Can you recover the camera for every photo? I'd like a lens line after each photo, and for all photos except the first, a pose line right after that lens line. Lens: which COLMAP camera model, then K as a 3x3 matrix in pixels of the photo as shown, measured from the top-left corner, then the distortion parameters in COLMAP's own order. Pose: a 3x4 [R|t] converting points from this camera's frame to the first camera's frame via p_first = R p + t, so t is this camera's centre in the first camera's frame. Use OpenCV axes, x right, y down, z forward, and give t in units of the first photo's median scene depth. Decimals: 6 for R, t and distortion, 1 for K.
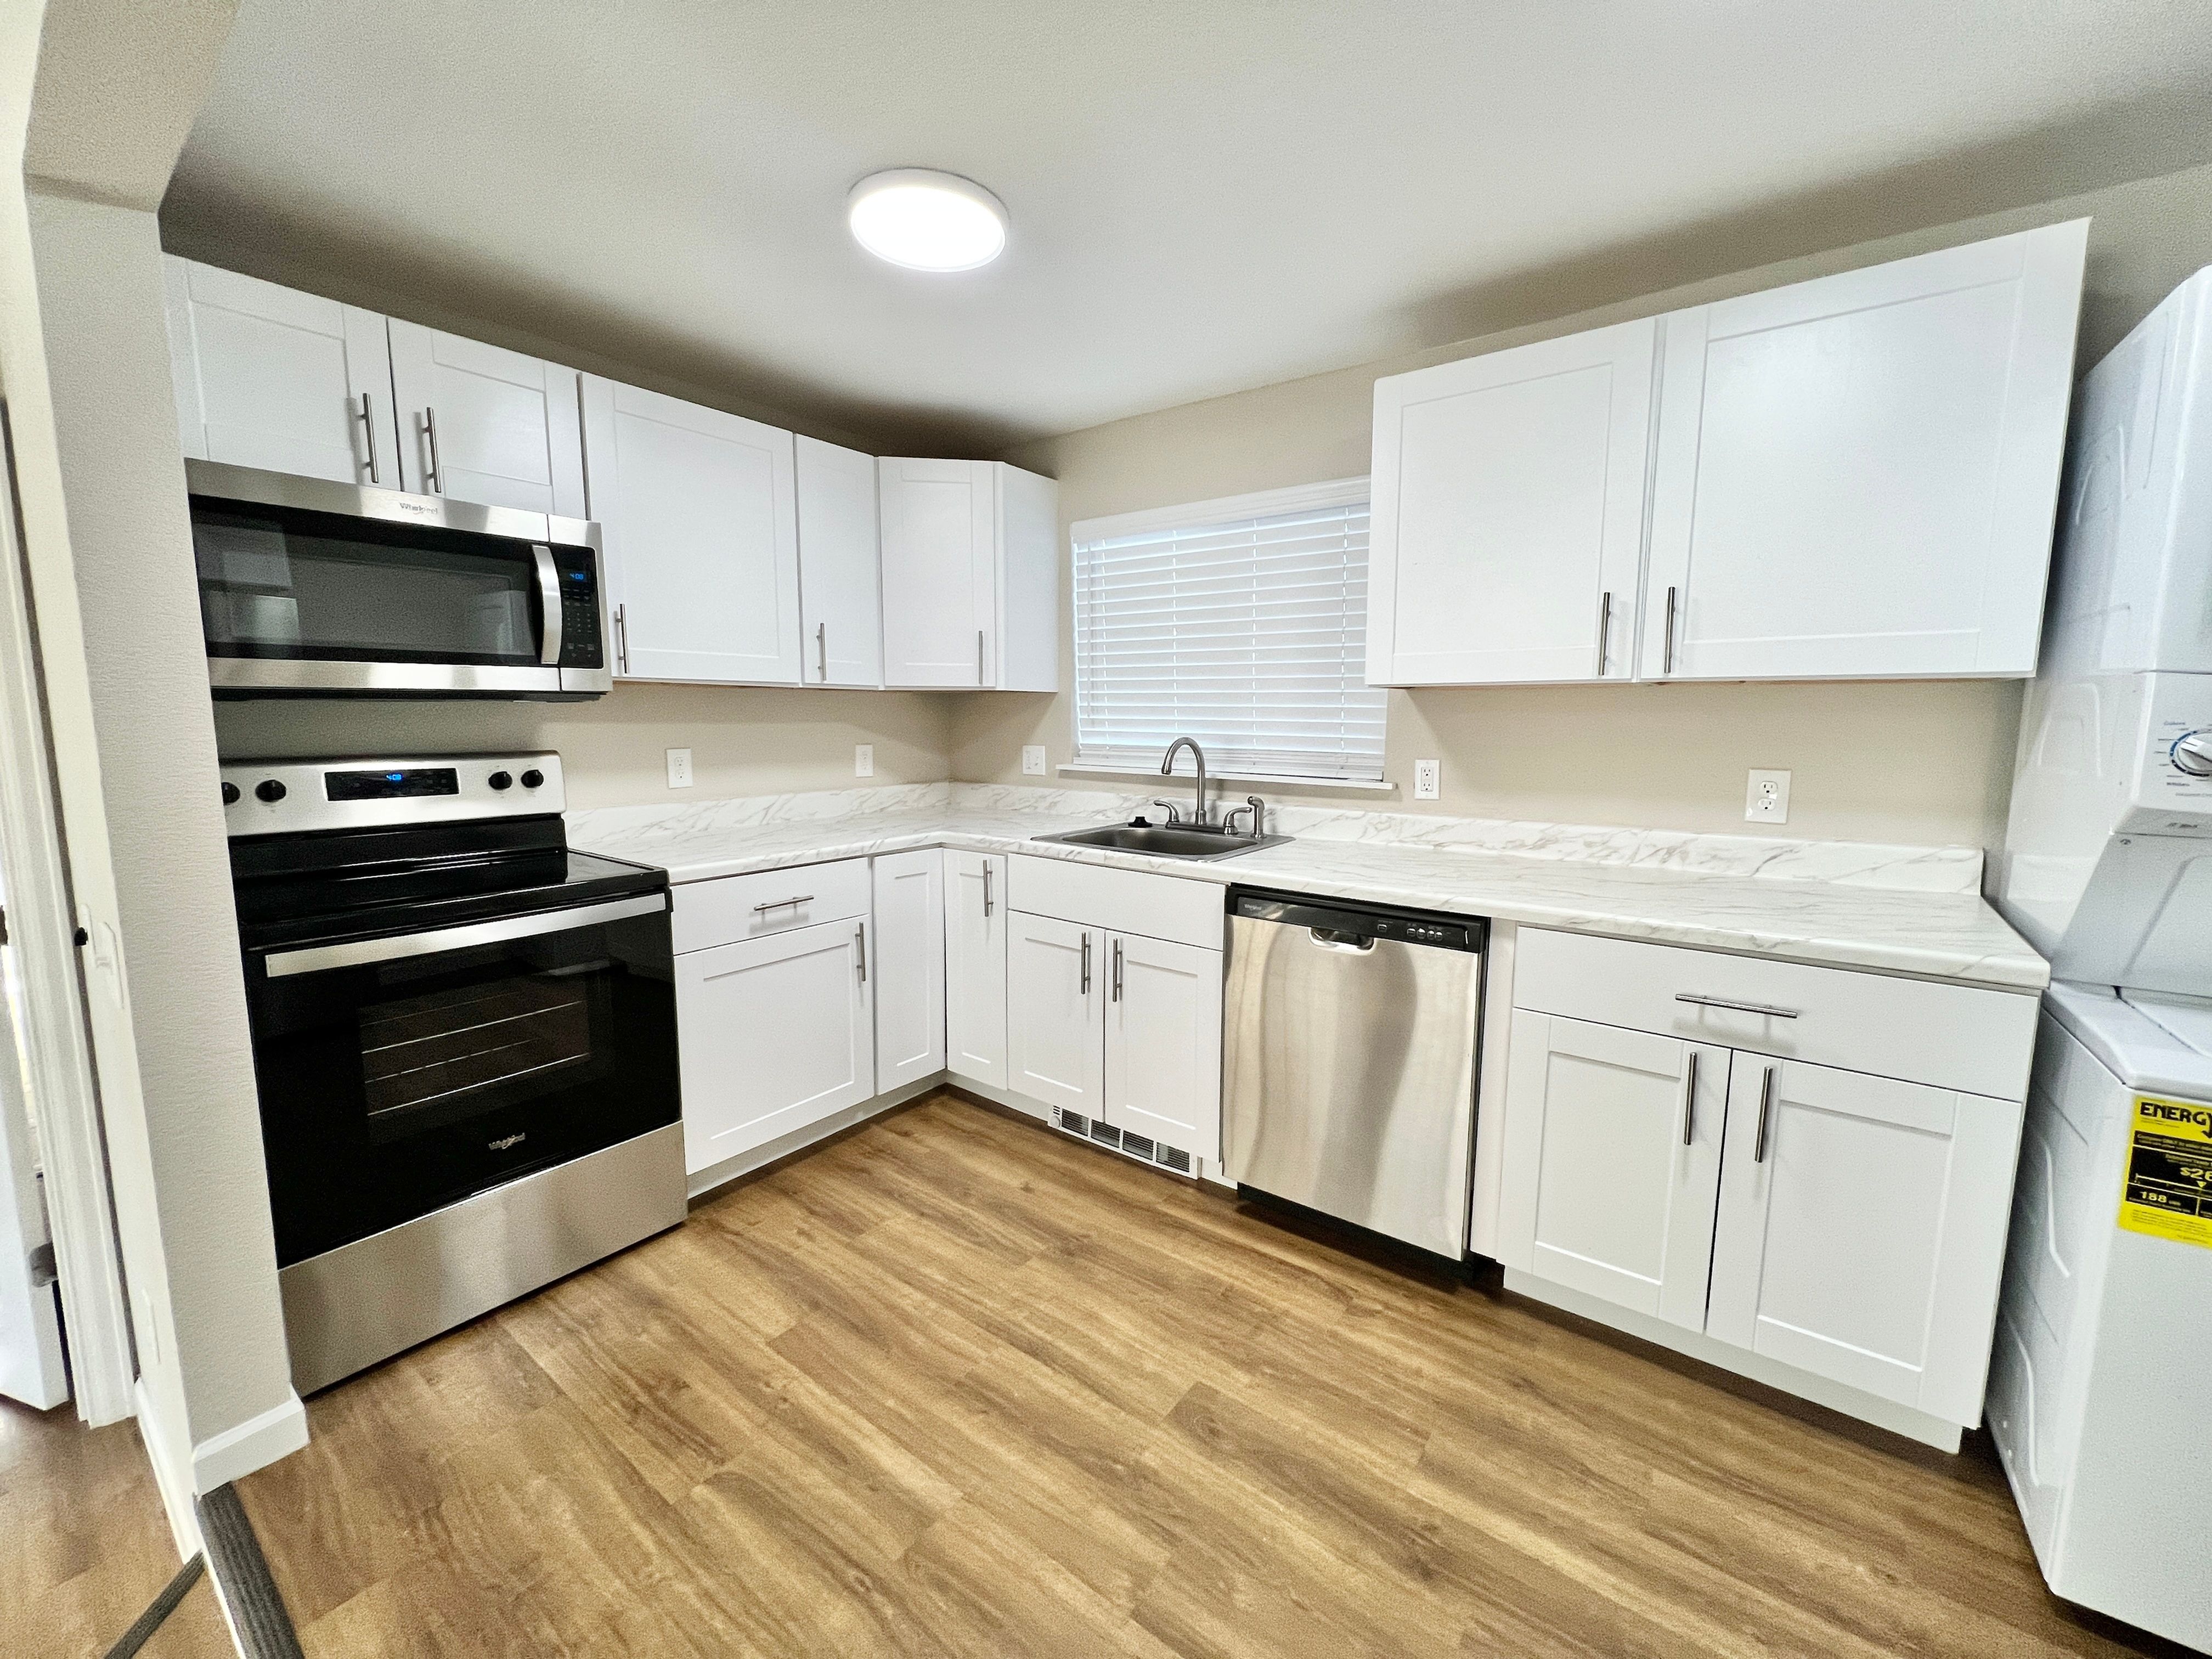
lens RADIAL K [[879.6, 0, 1097.9], [0, 879.6, 820.7], [0, 0, 1]] dist [-0.002044, -0.000056]
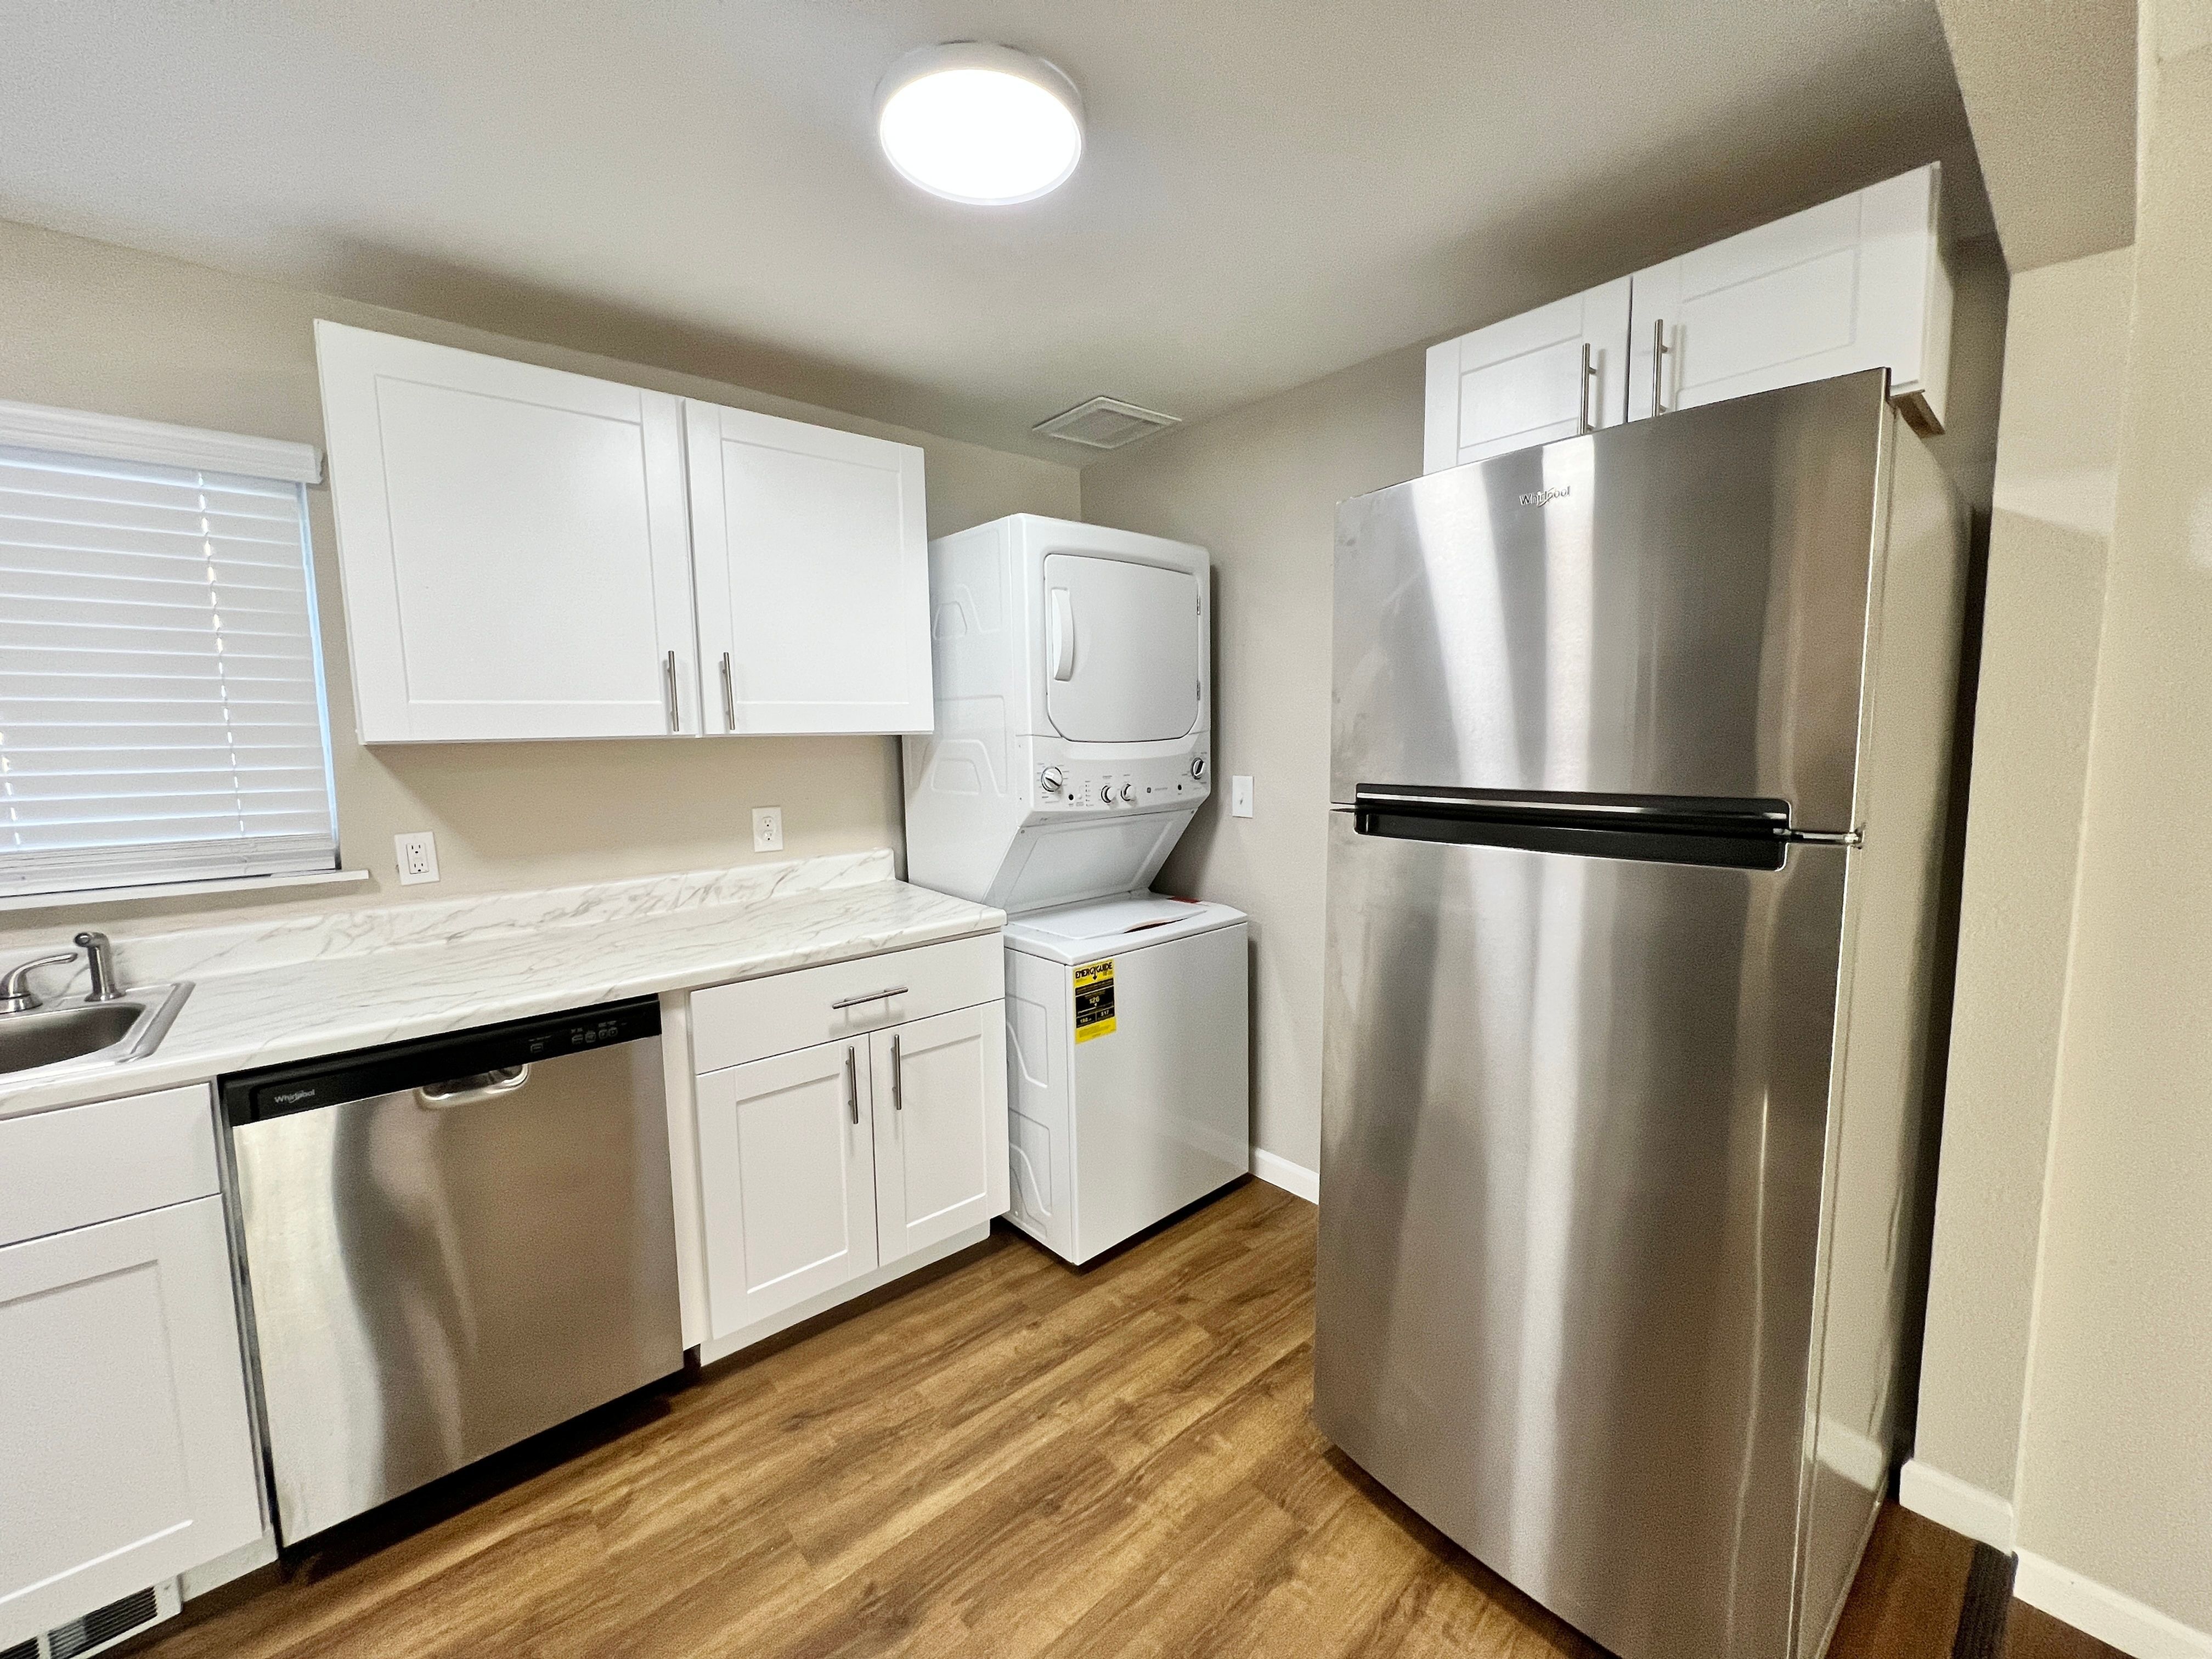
lens RADIAL K [[879.6, 0, 1097.9], [0, 879.6, 820.7], [0, 0, 1]] dist [-0.002044, -0.000056]
pose [[0.216171, -0.105397, 0.970650, -0.290914], [0.137120, 0.987581, 0.076698, -0.066429], [-0.966679, 0.116515, 0.227938, 0.274497]]
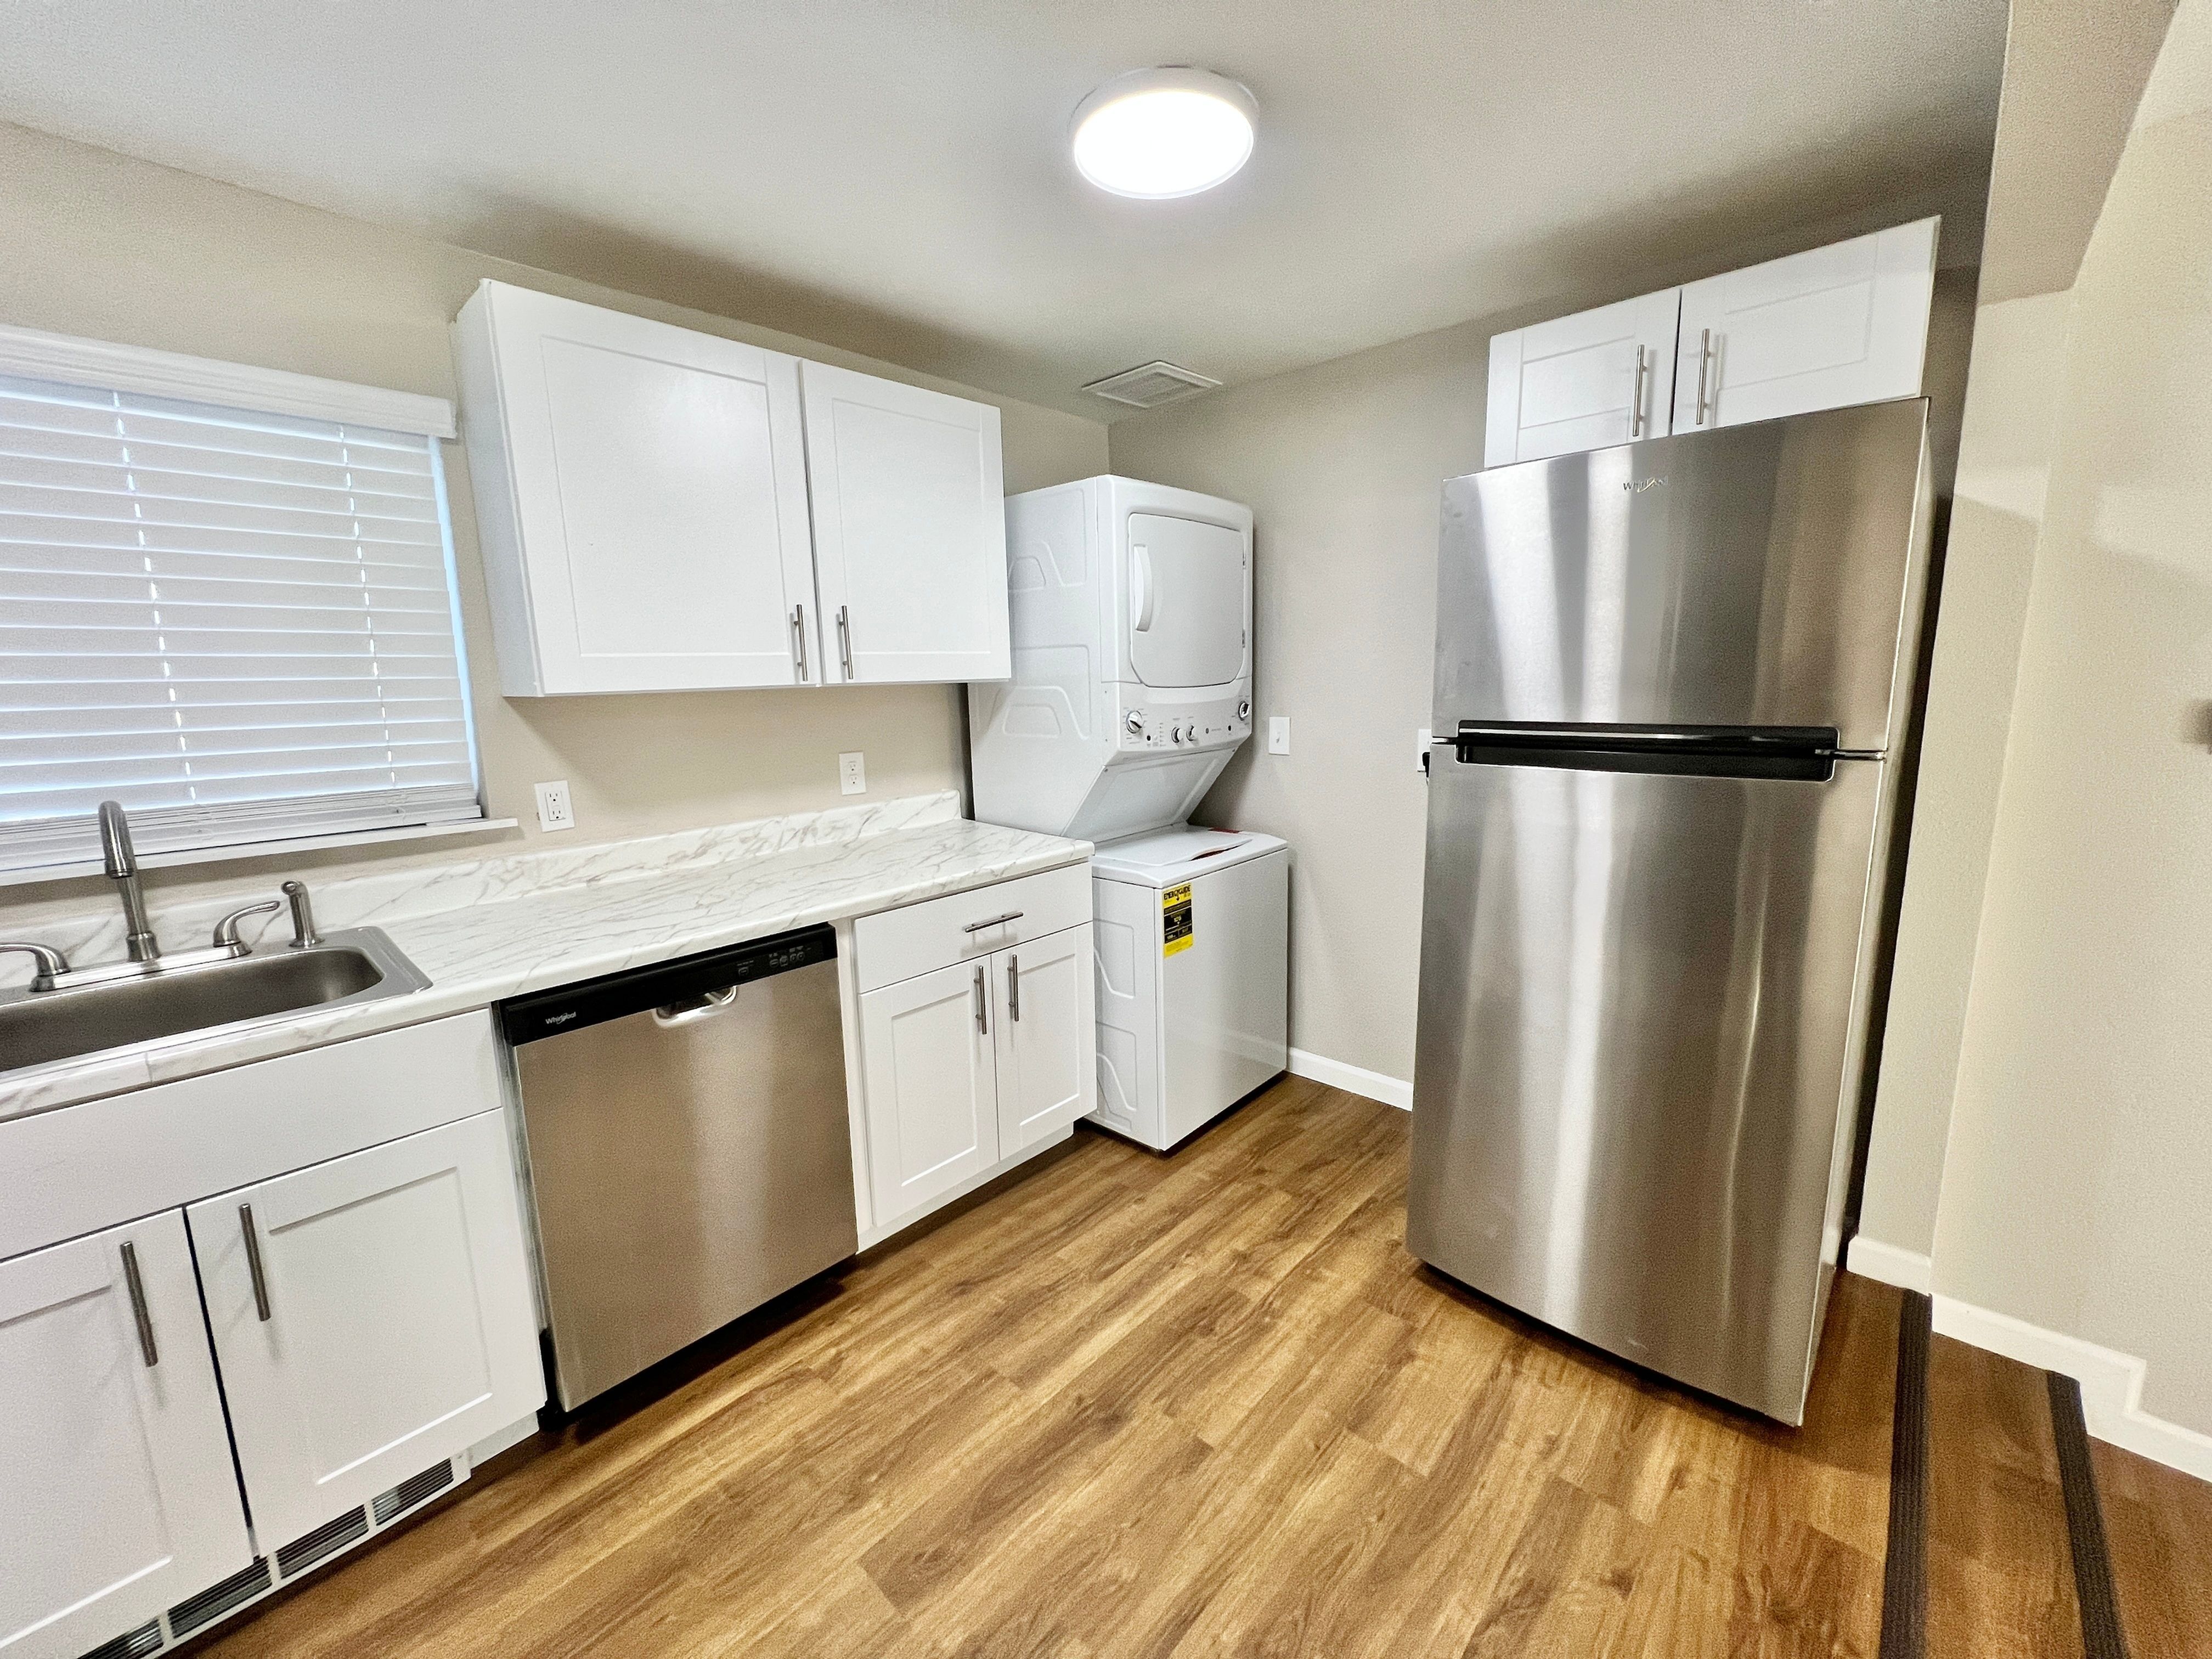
lens RADIAL K [[879.6, 0, 1097.9], [0, 879.6, 820.7], [0, 0, 1]] dist [-0.002044, -0.000056]
pose [[0.108660, -0.169943, 0.979445, -0.433706], [0.146869, 0.977210, 0.153262, -0.098709], [-0.983170, 0.127197, 0.131143, 0.469850]]
